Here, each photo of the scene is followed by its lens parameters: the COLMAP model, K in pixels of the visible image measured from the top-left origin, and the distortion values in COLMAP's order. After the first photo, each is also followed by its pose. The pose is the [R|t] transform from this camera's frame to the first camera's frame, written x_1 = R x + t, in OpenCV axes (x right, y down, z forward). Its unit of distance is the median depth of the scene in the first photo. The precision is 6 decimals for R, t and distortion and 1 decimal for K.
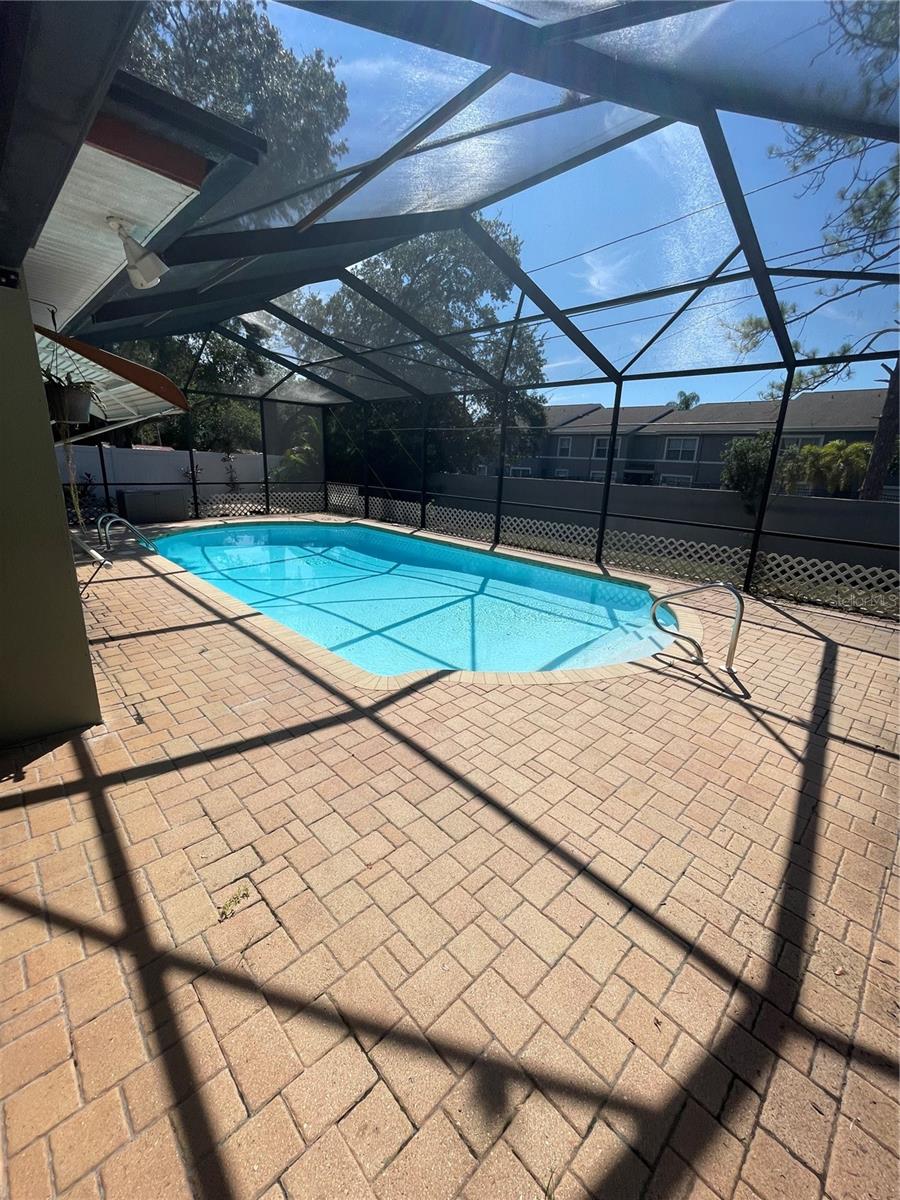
lens RADIAL K [[482.5, 0, 454.1], [0, 482.5, 598.0], [0, 0, 1]] dist [-0.001010, -0.001389]
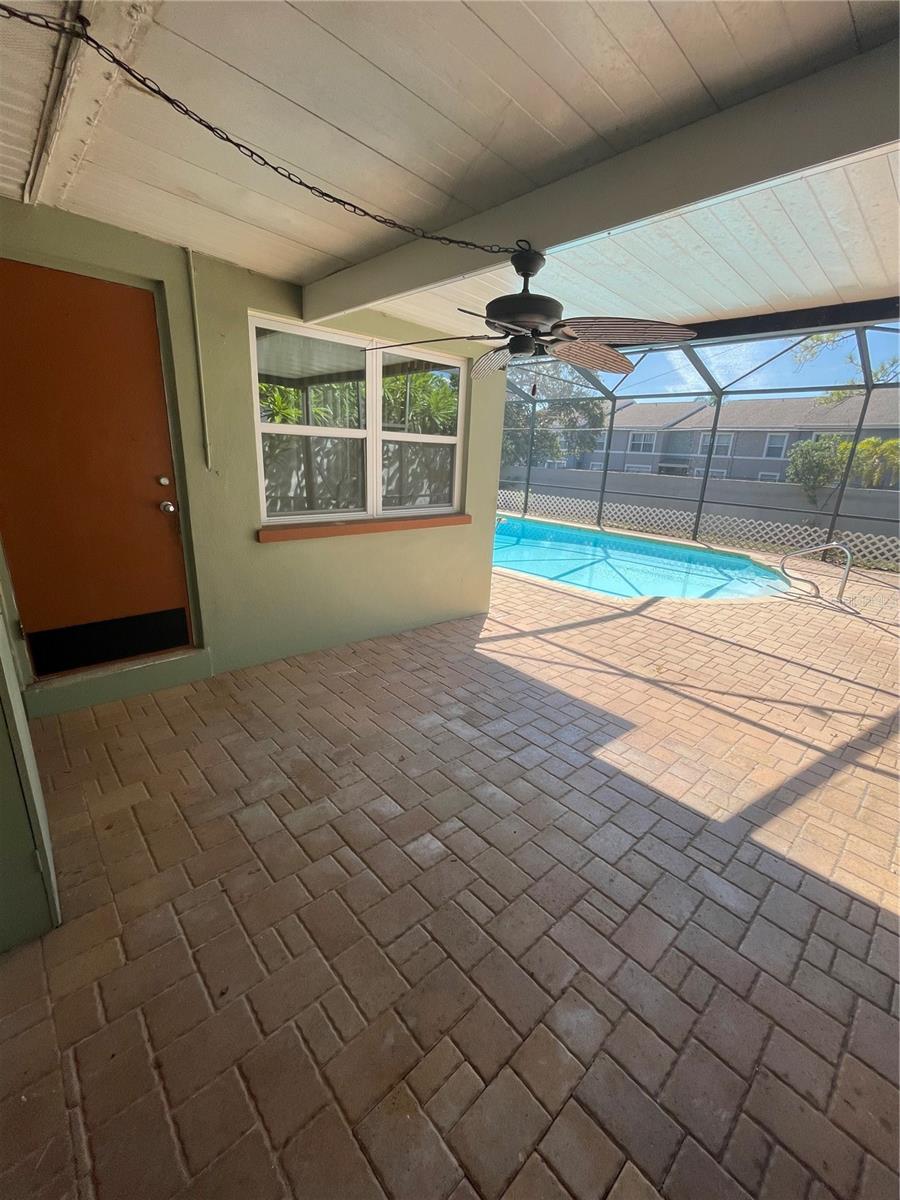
lens RADIAL K [[482.5, 0, 443.9], [0, 482.5, 600.6], [0, 0, 1]] dist [-0.001010, -0.001389]
pose [[0.999403, 0.016016, -0.030613, -0.752047], [-0.015345, 0.999639, 0.022036, 0.159020], [0.030955, -0.021553, 0.999288, -0.663637]]
